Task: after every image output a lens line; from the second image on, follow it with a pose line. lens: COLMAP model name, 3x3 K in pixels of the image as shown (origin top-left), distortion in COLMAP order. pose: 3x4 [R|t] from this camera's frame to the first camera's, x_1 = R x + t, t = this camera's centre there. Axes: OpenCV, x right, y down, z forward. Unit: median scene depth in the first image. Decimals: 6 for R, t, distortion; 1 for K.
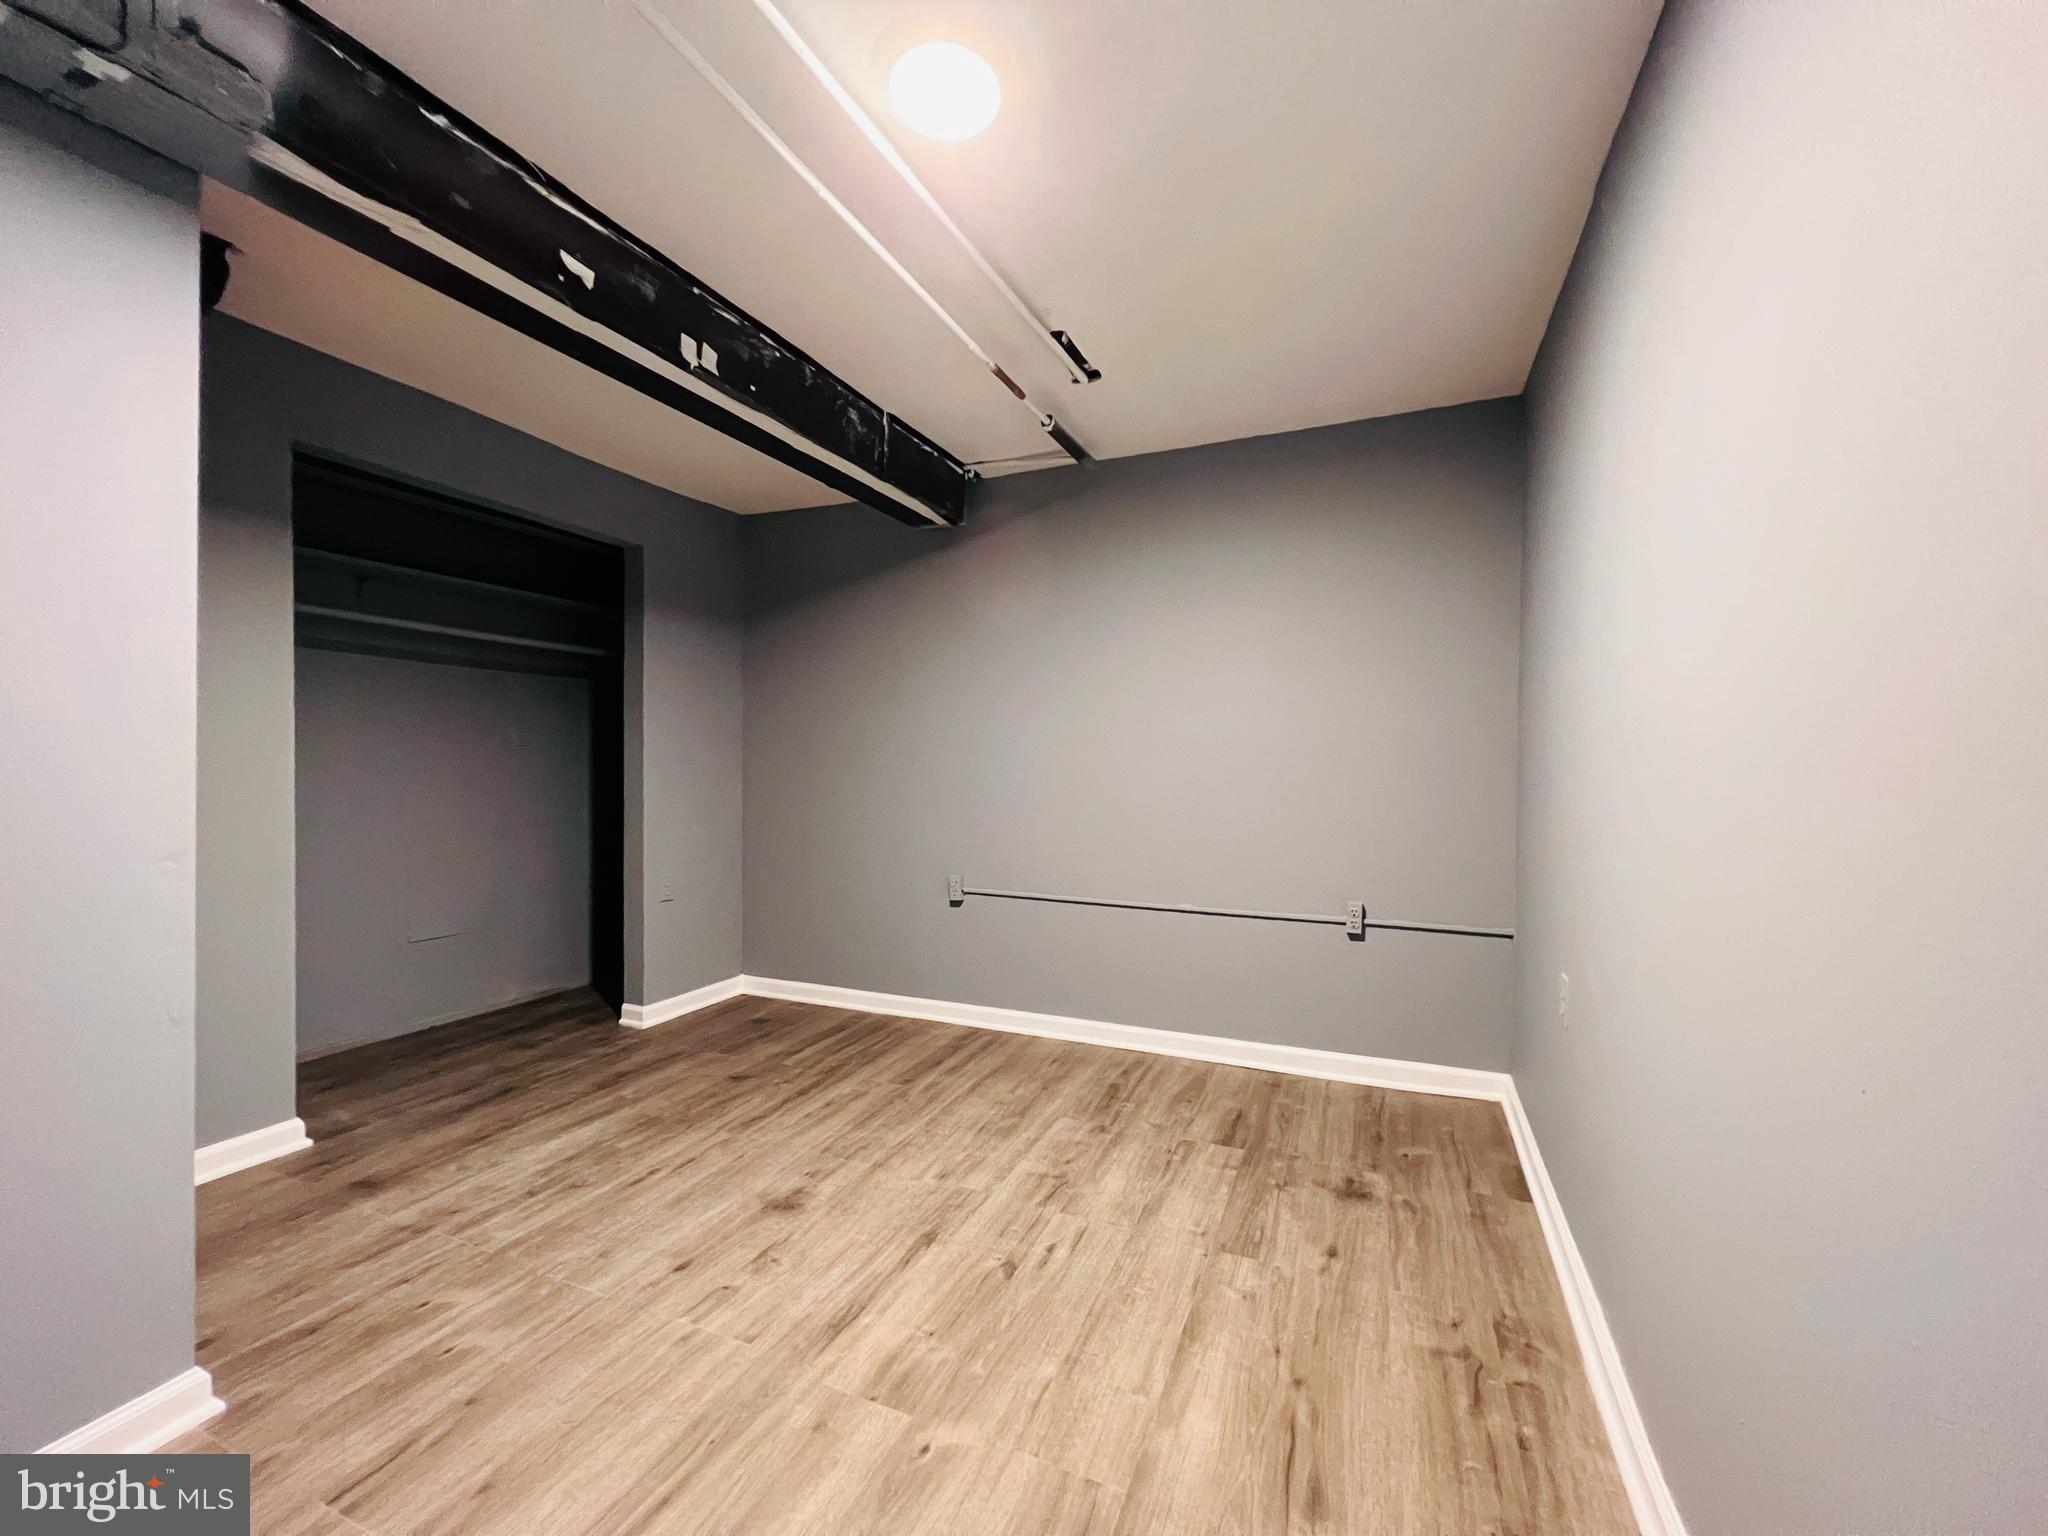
lens RADIAL K [[818.9, 0, 1022.3], [0, 818.9, 768.2], [0, 0, 1]] dist [-0.000811, 0.000215]
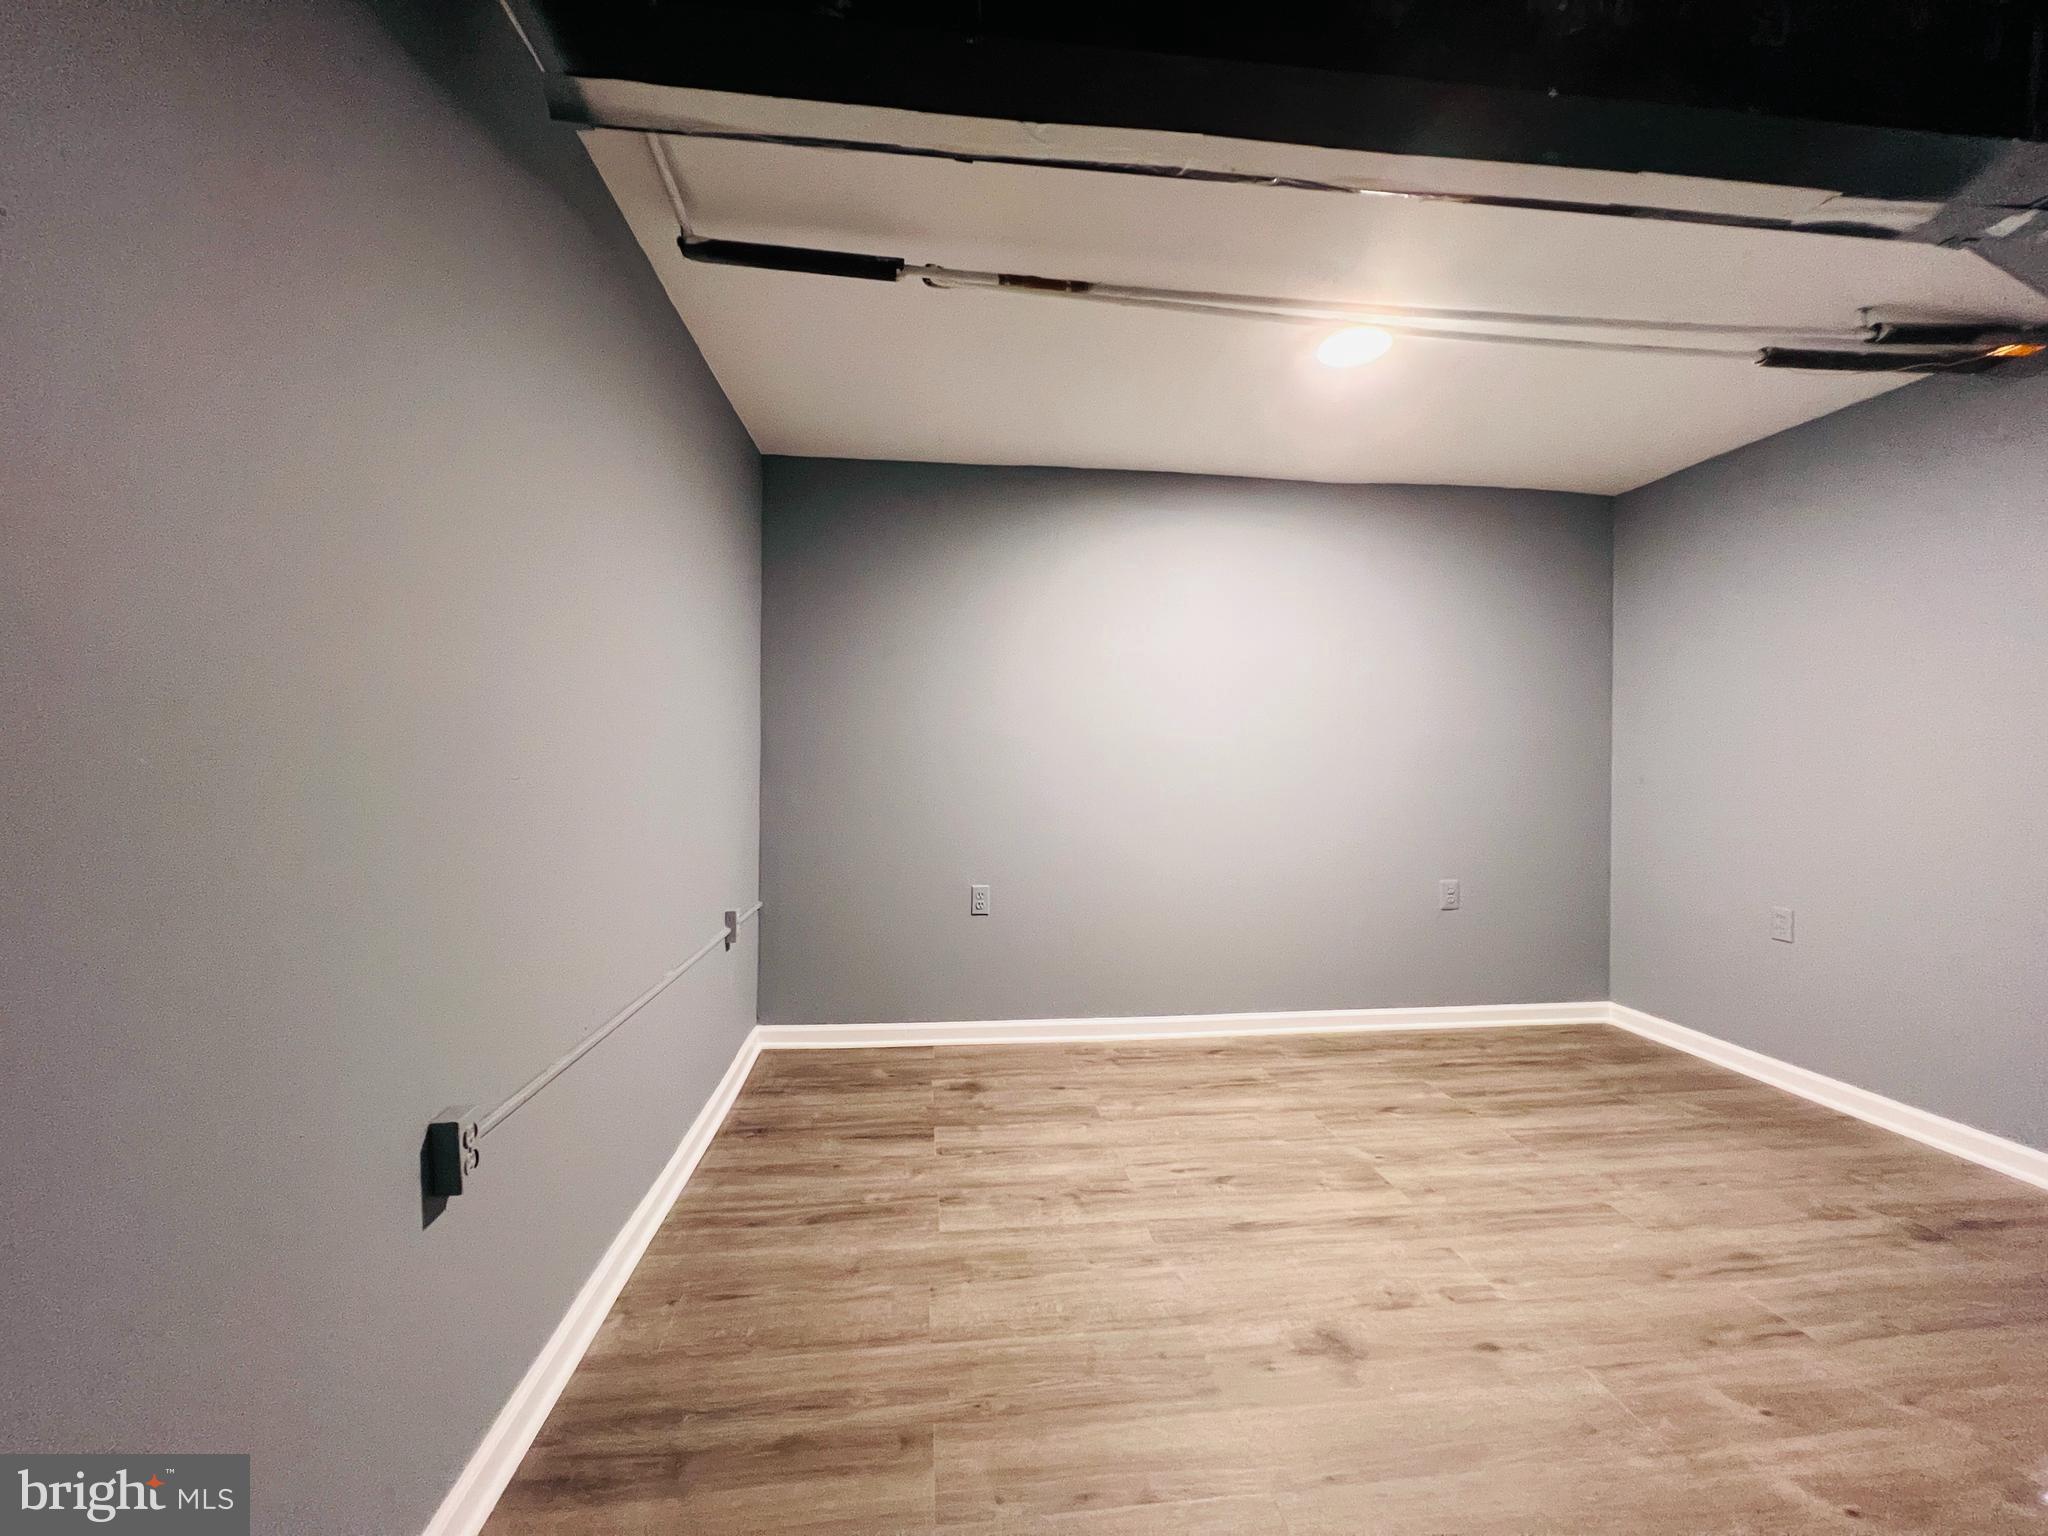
lens RADIAL K [[818.9, 0, 1022.3], [0, 818.9, 768.2], [0, 0, 1]] dist [-0.000811, 0.000215]
pose [[-0.502185, -0.010476, 0.864697, -0.870301], [-0.000004, 0.999927, 0.012112, -0.016761], [-0.864760, 0.006079, -0.502148, 1.776184]]
